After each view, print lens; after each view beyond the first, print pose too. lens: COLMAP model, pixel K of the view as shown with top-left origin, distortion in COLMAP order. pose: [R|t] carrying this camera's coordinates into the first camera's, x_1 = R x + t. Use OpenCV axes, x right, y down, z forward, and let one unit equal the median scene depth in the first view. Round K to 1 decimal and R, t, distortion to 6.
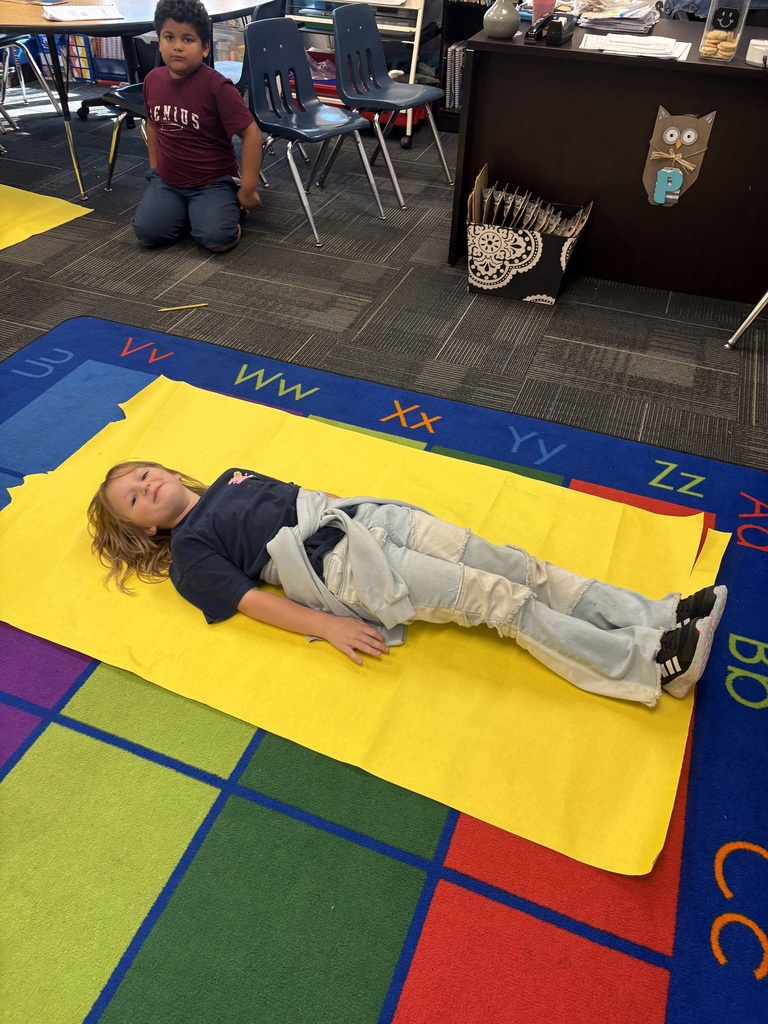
lens RADIAL K [[776.3, 0, 383.6], [0, 776.3, 509.1], [0, 0, 1]] dist [0.001760, -0.003014]
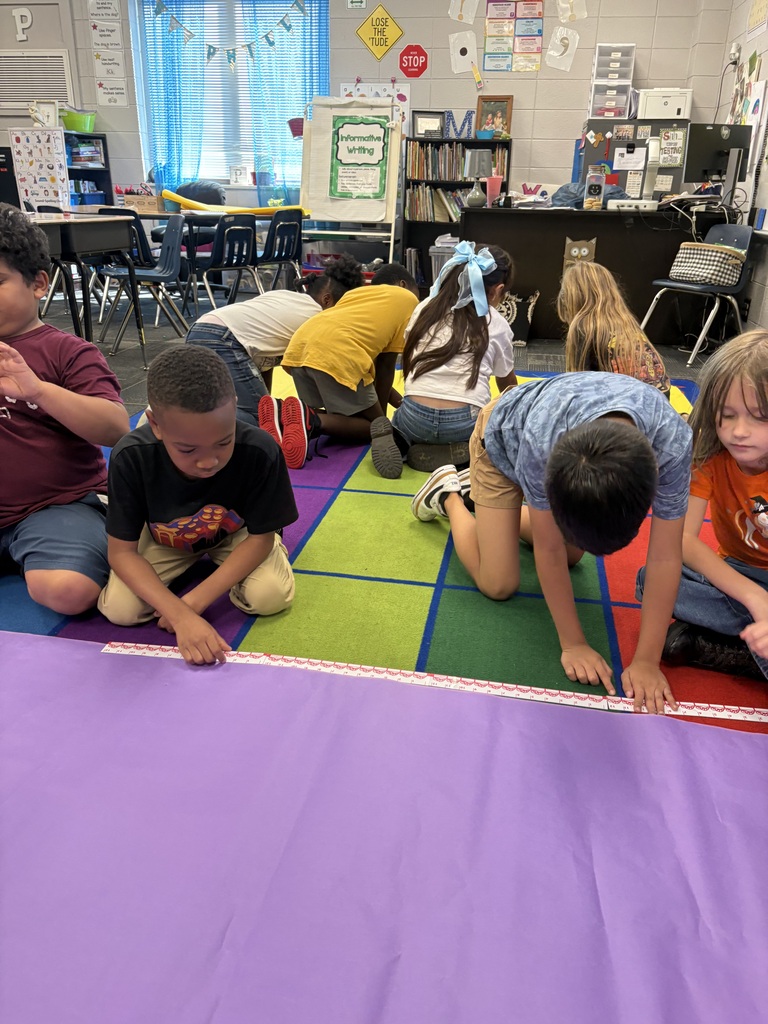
lens RADIAL K [[776.3, 0, 383.1], [0, 776.3, 514.7], [0, 0, 1]] dist [0.001760, -0.003014]
pose [[0.980425, -0.078842, 0.180421, -0.432210], [0.132757, 0.941413, -0.310027, 0.583891], [-0.145407, 0.327910, 0.933452, -0.413691]]
